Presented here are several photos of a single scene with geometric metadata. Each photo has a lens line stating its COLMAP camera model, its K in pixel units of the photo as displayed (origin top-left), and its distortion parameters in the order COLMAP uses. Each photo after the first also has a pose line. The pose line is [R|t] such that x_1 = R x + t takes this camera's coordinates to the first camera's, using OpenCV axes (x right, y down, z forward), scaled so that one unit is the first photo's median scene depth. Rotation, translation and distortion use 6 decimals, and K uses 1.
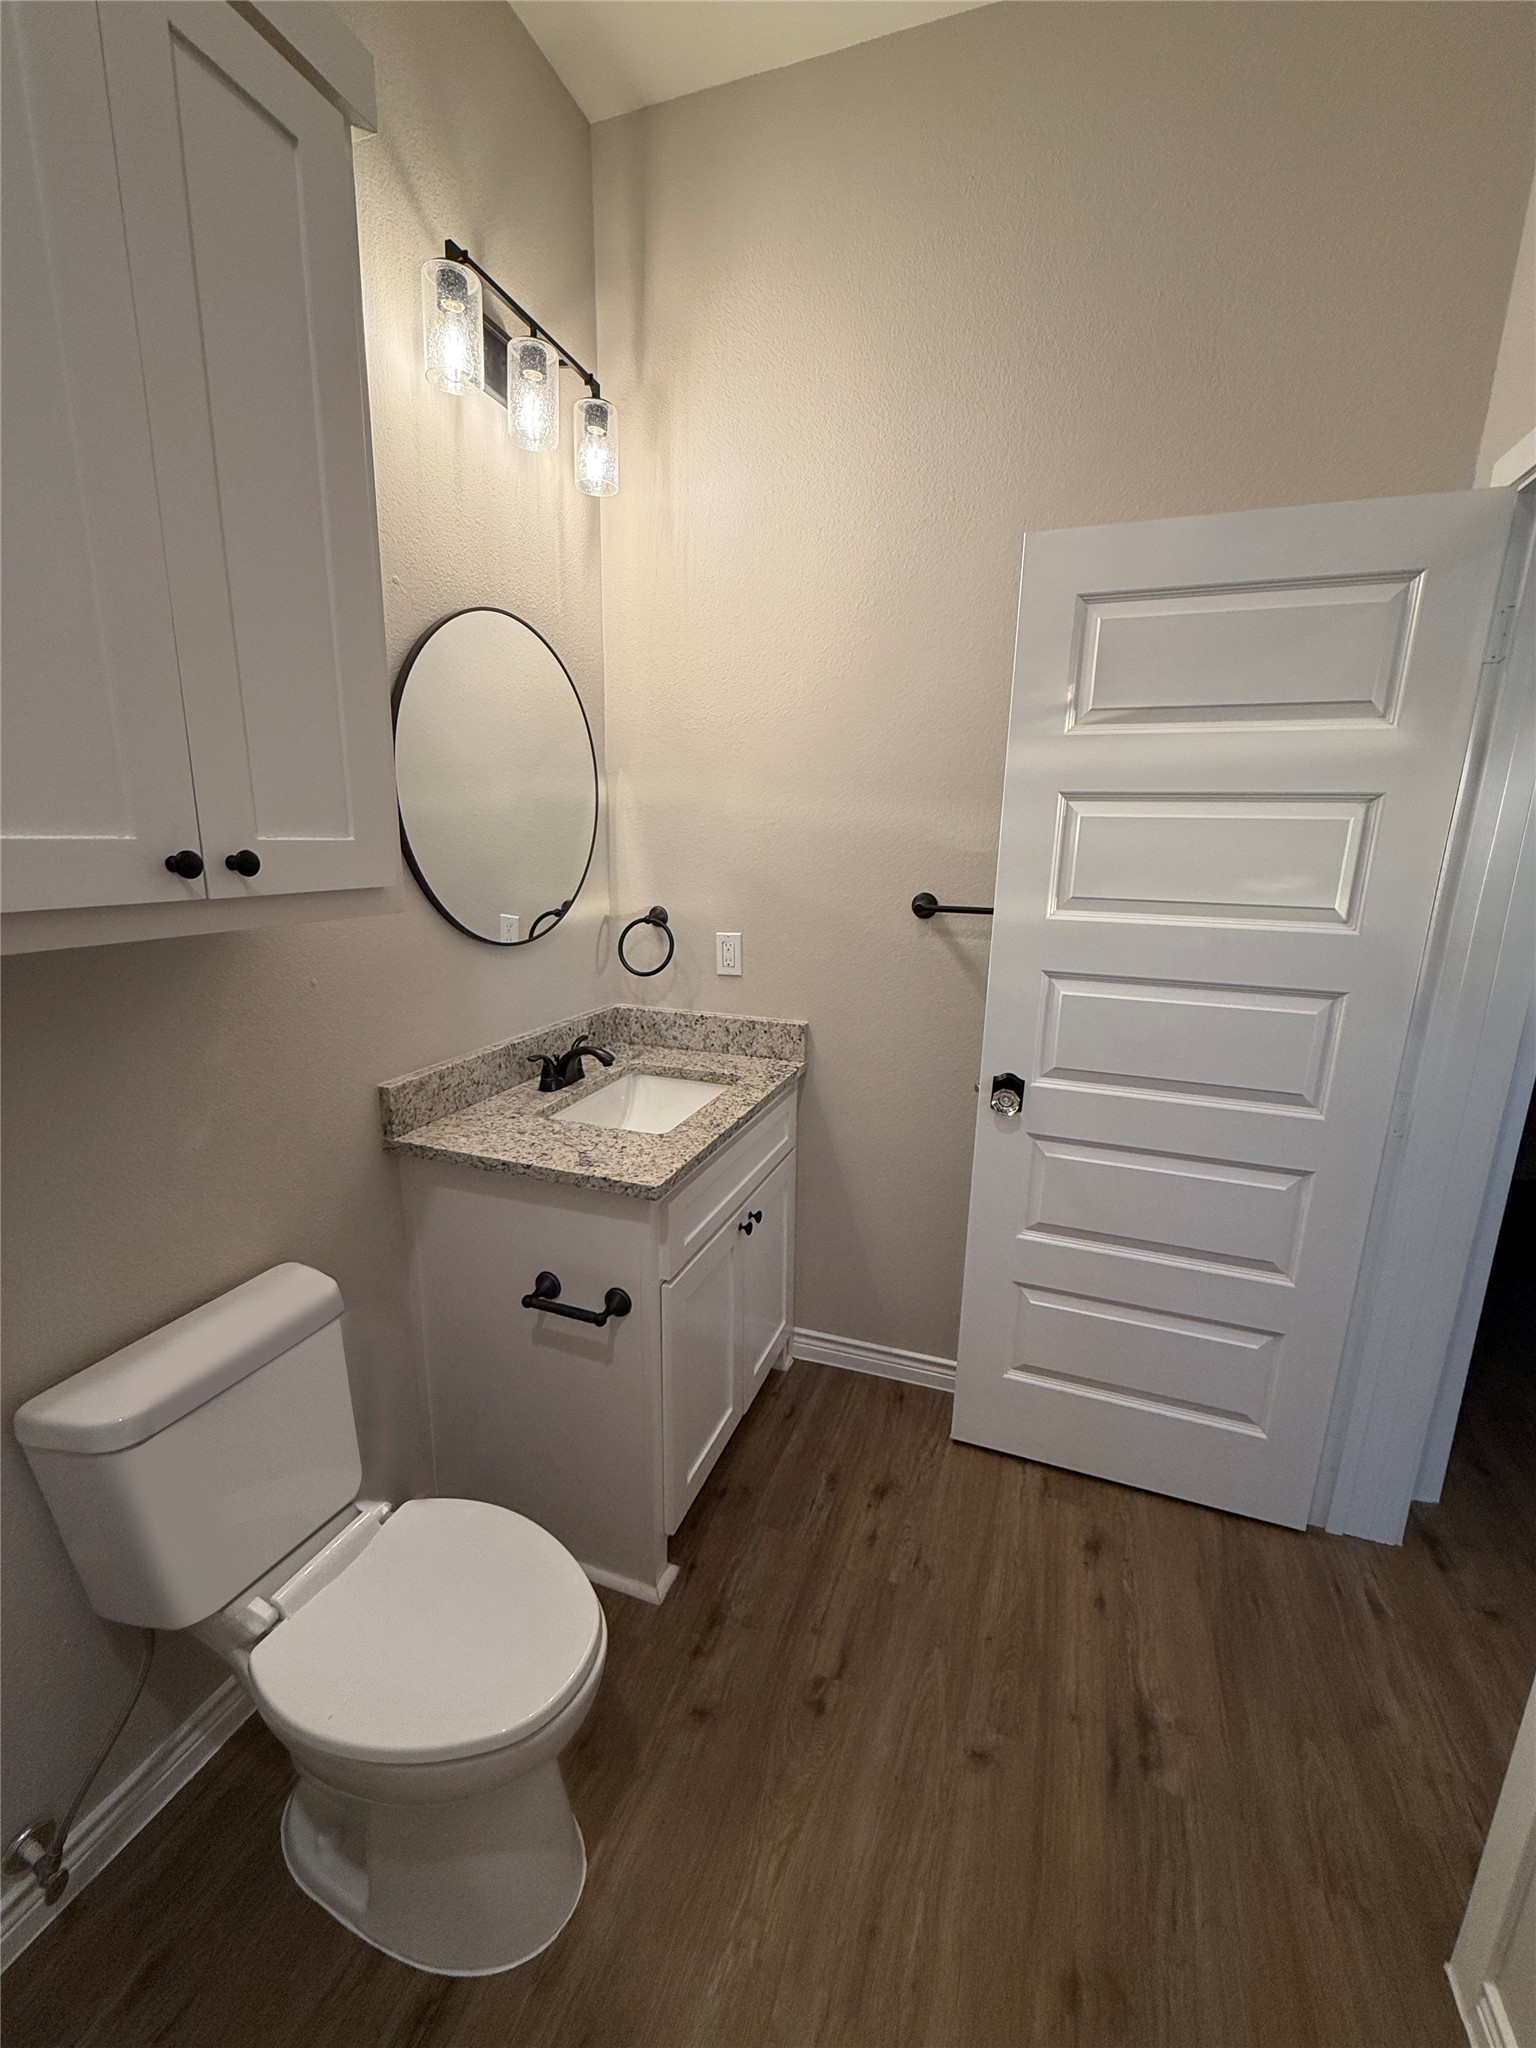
lens RADIAL K [[815.0, 0, 768.0], [0, 815.0, 1024.0], [0, 0, 1]] dist [-0.002500, -0.000461]
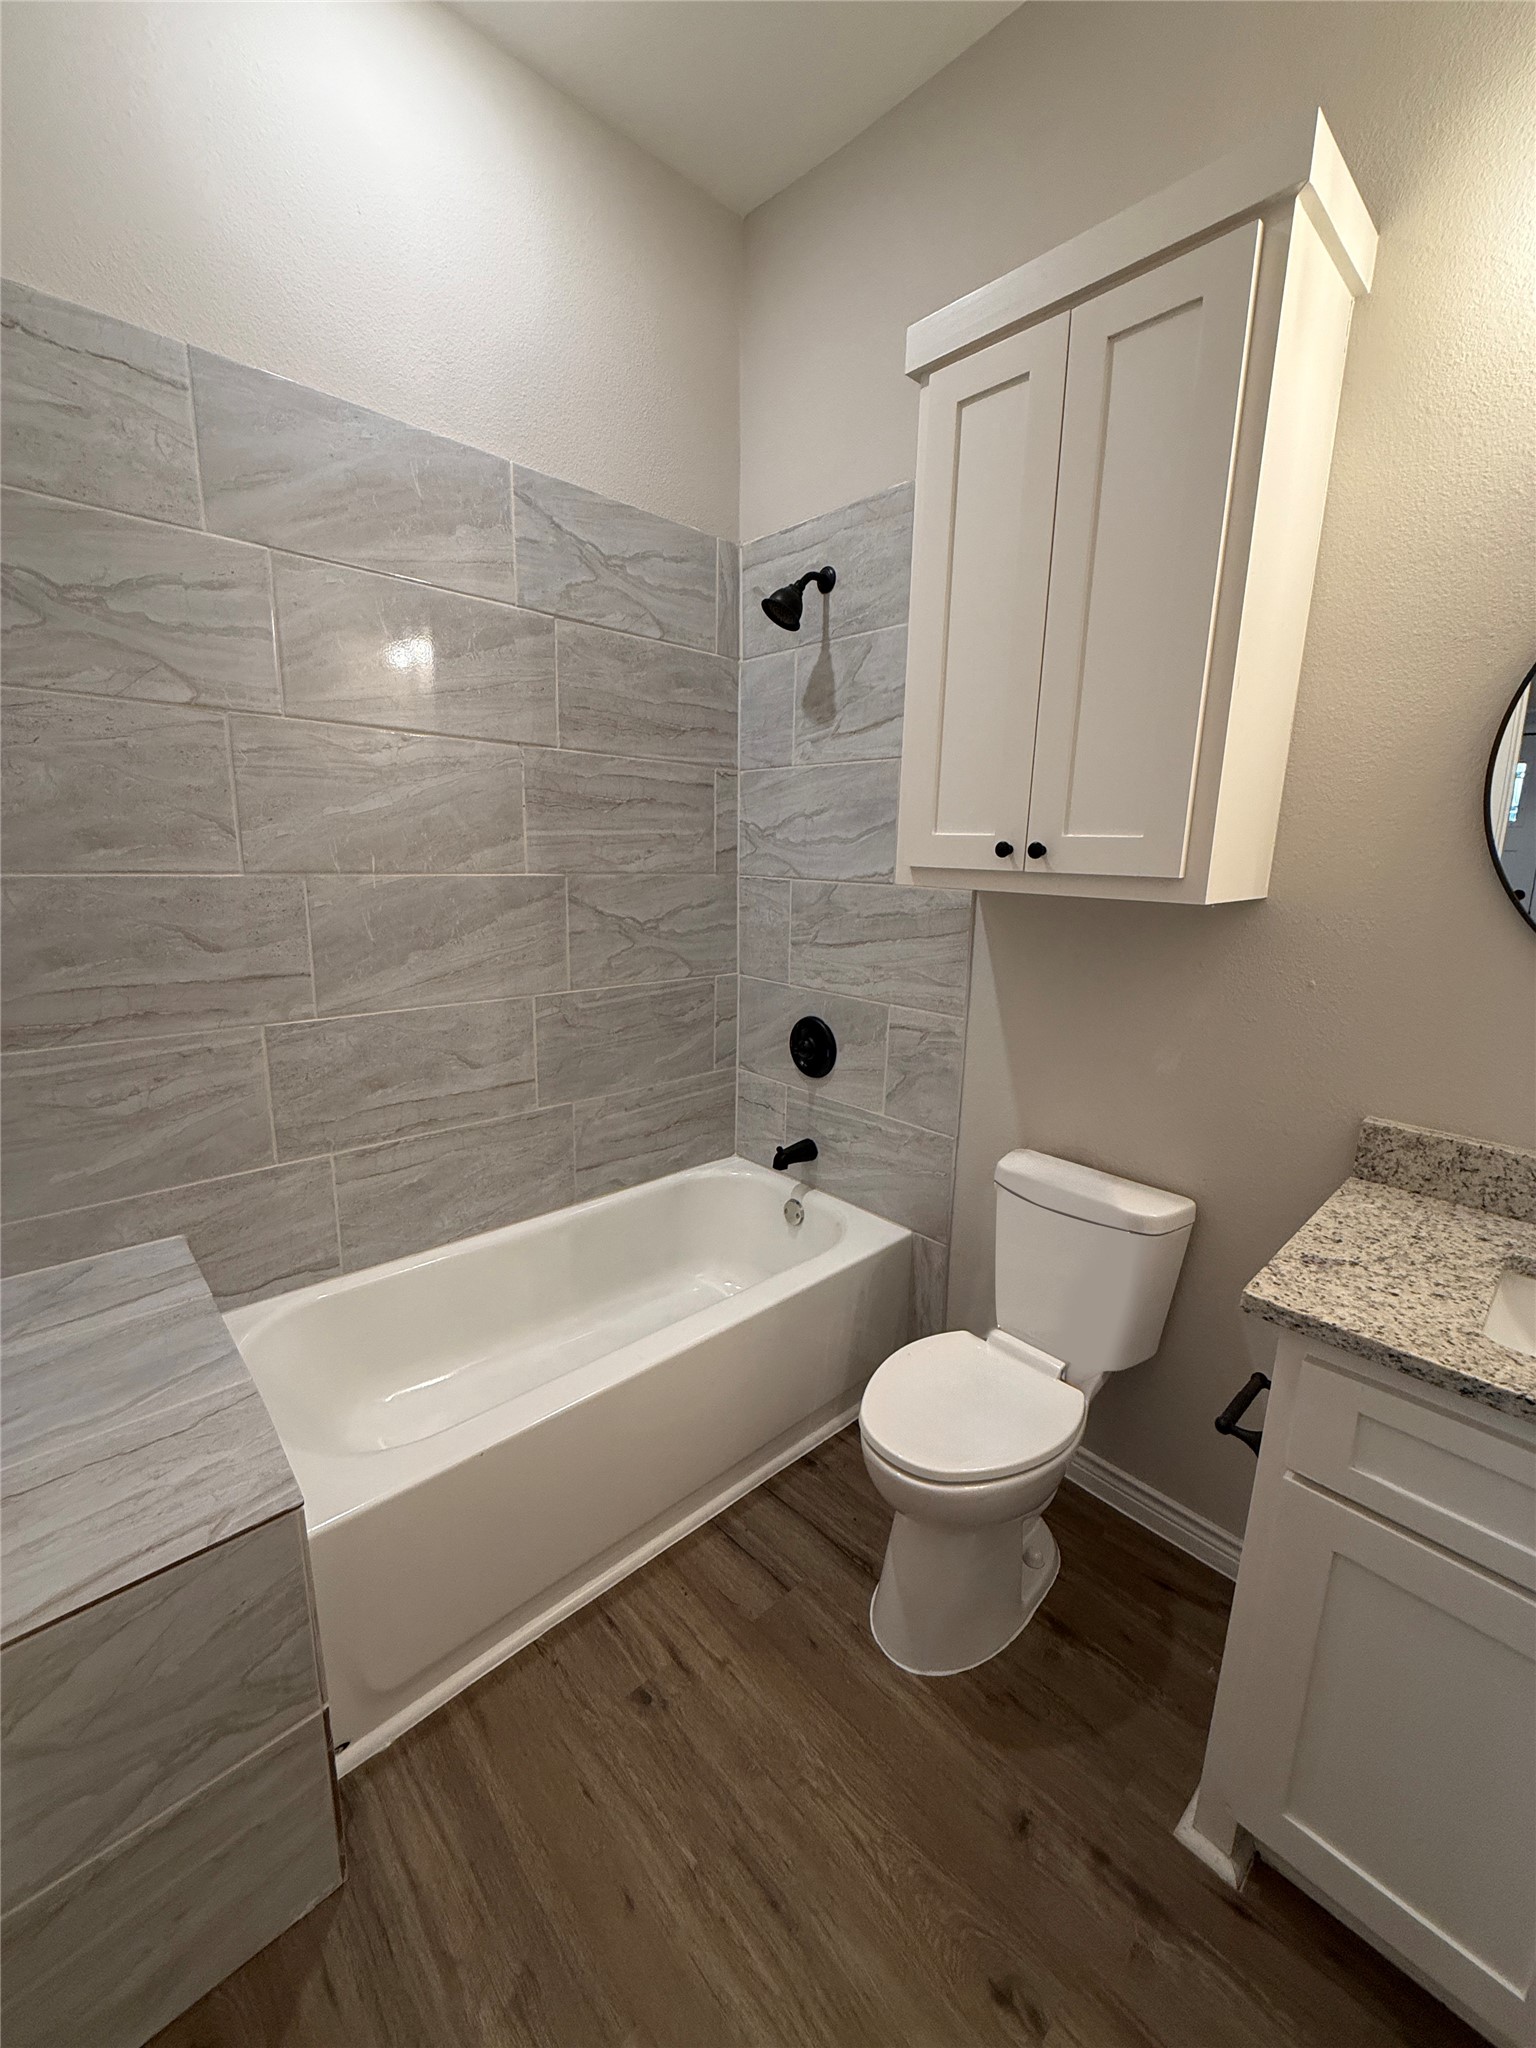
lens RADIAL K [[815.0, 0, 768.0], [0, 815.0, 1024.0], [0, 0, 1]] dist [-0.002500, -0.000461]
pose [[-0.456500, 0.161956, -0.874859, 0.642616], [-0.233584, 0.926986, 0.293489, -0.139043], [0.858514, 0.338331, -0.385339, 0.780989]]
